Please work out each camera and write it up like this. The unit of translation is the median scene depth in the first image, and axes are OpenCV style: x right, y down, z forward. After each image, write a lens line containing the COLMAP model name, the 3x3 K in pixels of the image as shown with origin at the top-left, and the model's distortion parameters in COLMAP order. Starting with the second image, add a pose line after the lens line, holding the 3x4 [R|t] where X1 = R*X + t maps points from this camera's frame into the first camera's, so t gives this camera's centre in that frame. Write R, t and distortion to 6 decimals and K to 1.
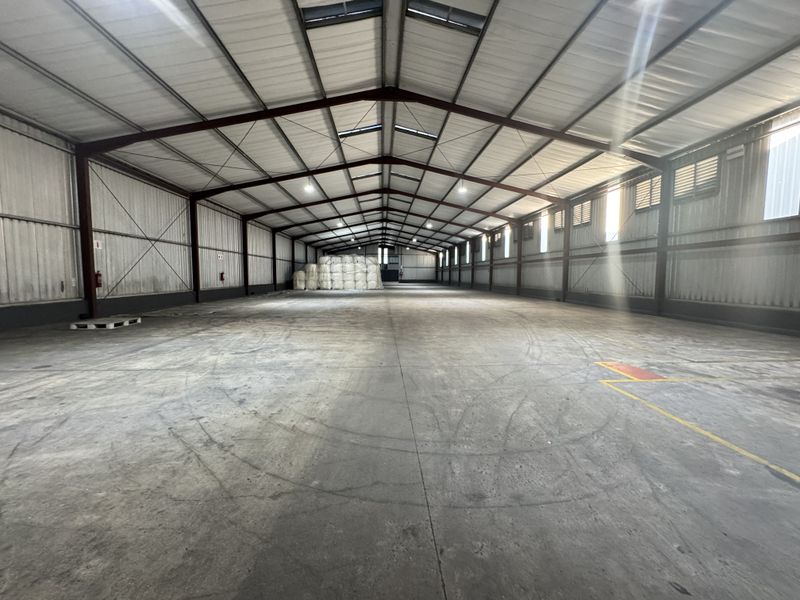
lens RADIAL K [[318.3, 0, 401.0], [0, 318.3, 298.6], [0, 0, 1]] dist [-0.000514, -0.000172]
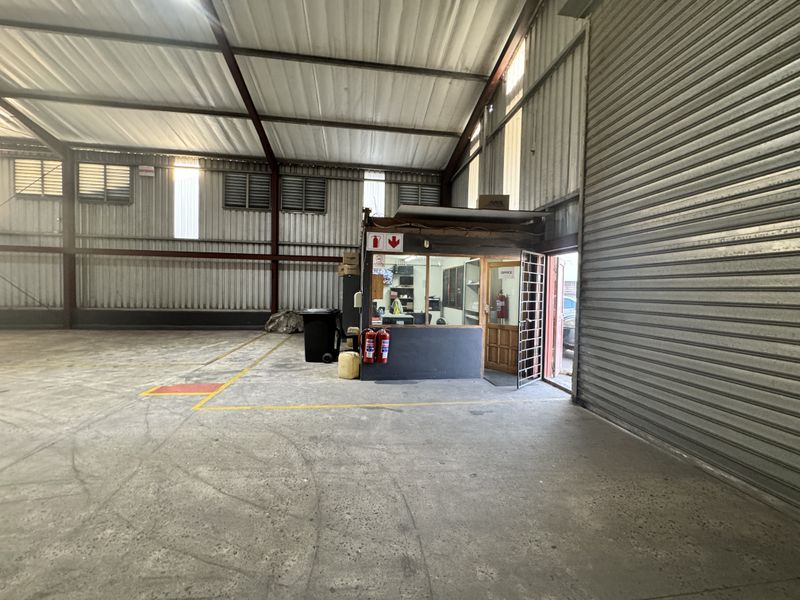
lens RADIAL K [[318.3, 0, 401.0], [0, 318.3, 298.6], [0, 0, 1]] dist [-0.000514, -0.000172]
pose [[-0.073876, -0.035206, 0.996646, -0.129042], [0.049195, 0.998031, 0.038902, -0.021817], [-0.996053, 0.051904, -0.071999, 0.243229]]
